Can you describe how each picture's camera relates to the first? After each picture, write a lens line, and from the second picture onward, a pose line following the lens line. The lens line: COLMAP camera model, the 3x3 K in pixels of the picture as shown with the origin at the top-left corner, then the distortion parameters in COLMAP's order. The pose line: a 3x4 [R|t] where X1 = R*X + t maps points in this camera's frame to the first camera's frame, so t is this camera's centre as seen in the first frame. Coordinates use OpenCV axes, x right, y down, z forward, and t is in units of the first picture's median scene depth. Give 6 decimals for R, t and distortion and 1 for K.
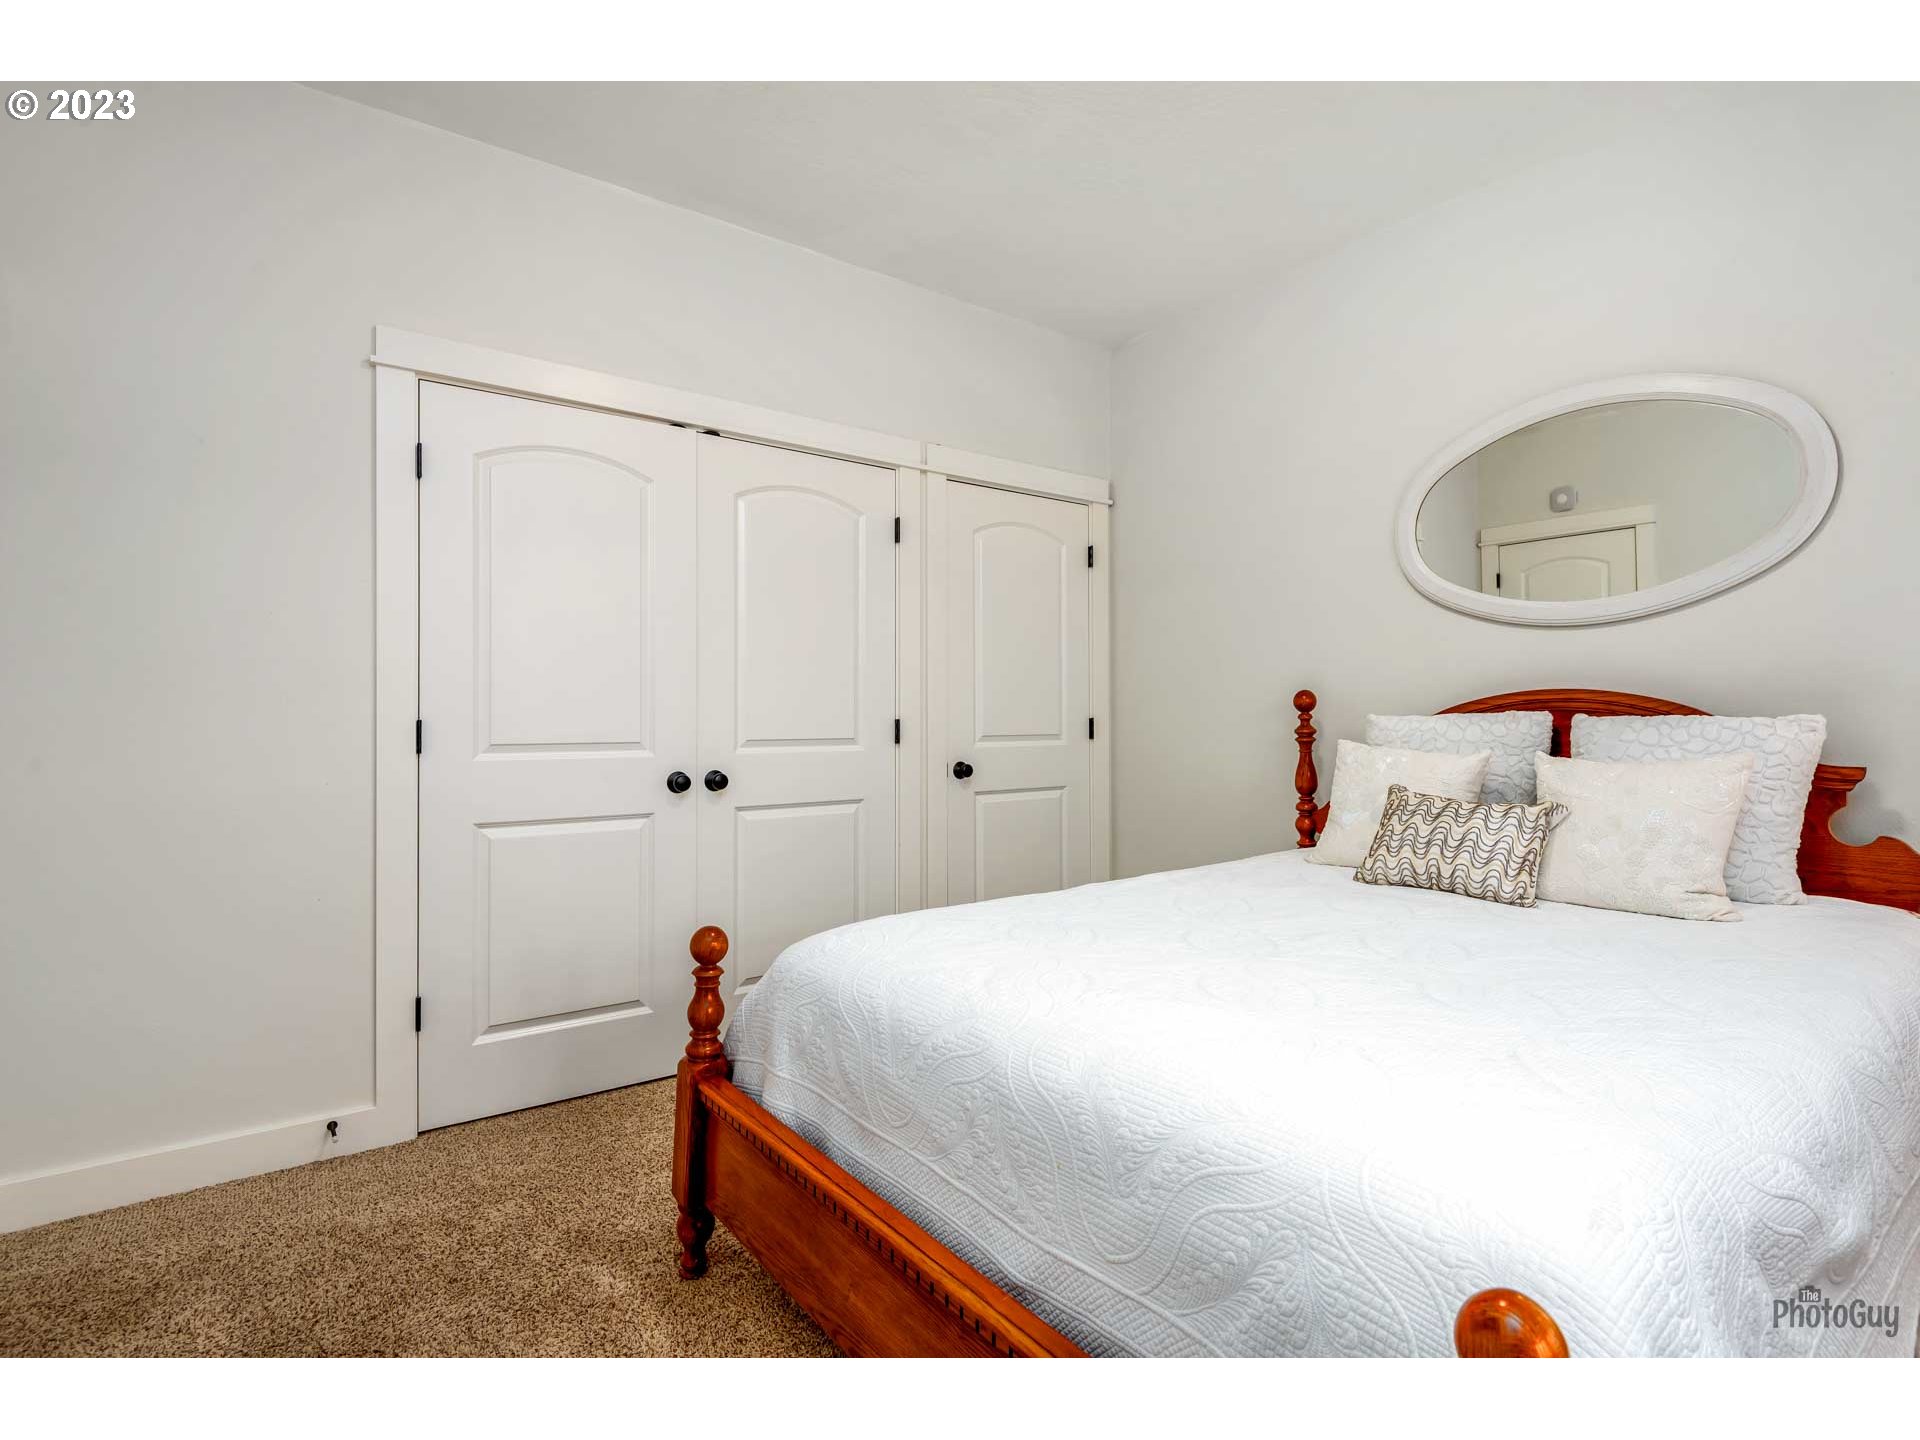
lens RADIAL K [[959.7, 0, 958.3], [0, 959.7, 713.8], [0, 0, 1]] dist [0.029209, -0.030616]
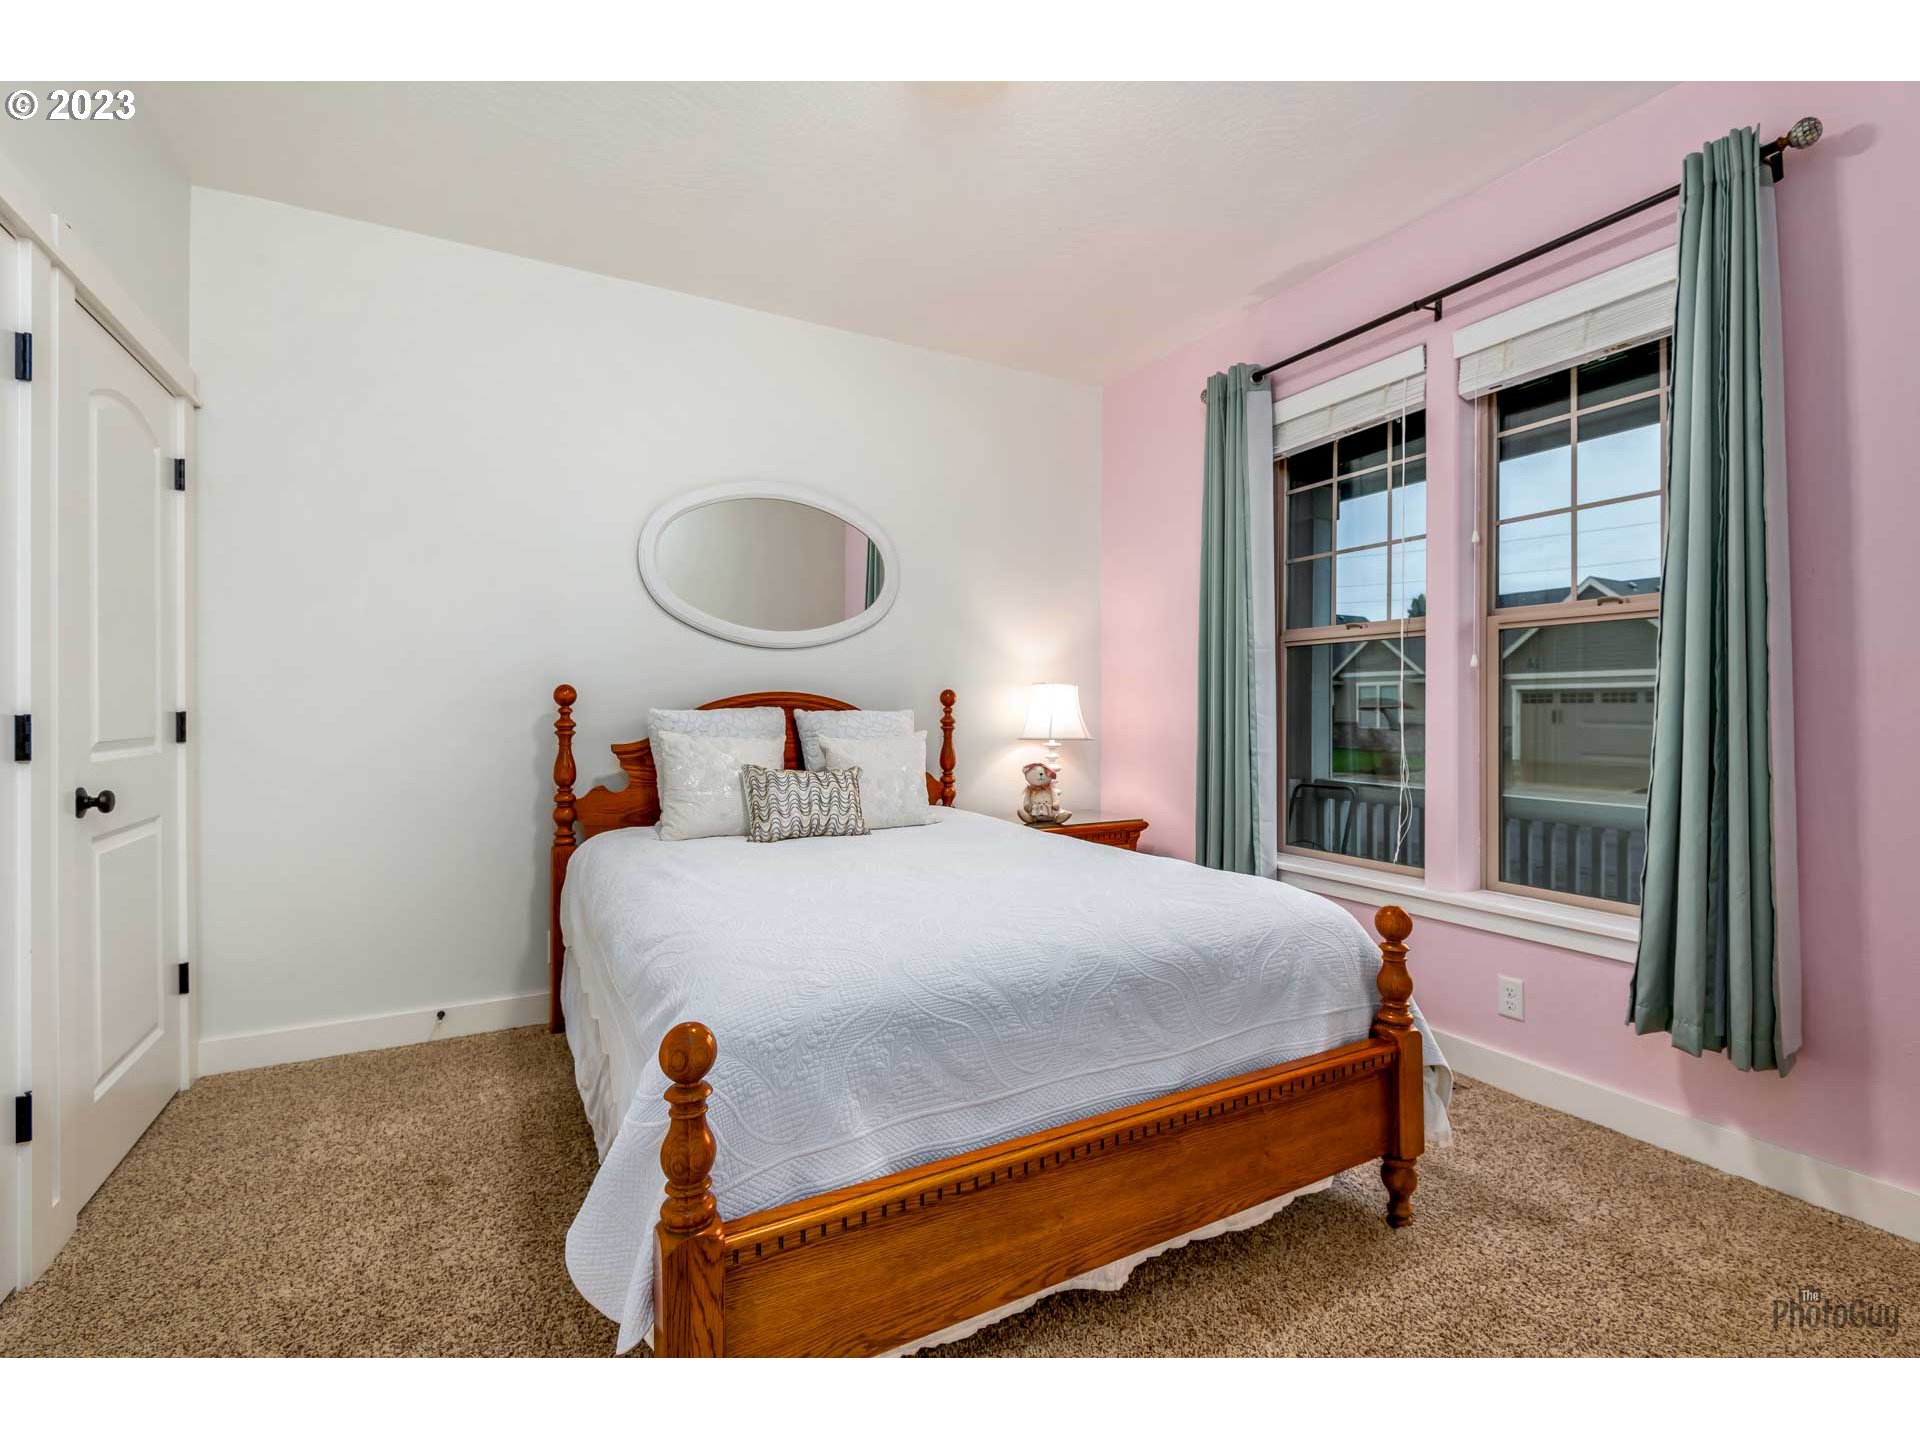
lens RADIAL K [[877.4, 0, 975.1], [0, 877.4, 697.0], [0, 0, 1]] dist [0.015192, -0.000591]
pose [[0.114289, 0.017184, 0.993299, -0.704633], [-0.004790, 0.999848, -0.016746, 0.003041], [-0.993436, -0.002845, 0.114354, 0.606904]]
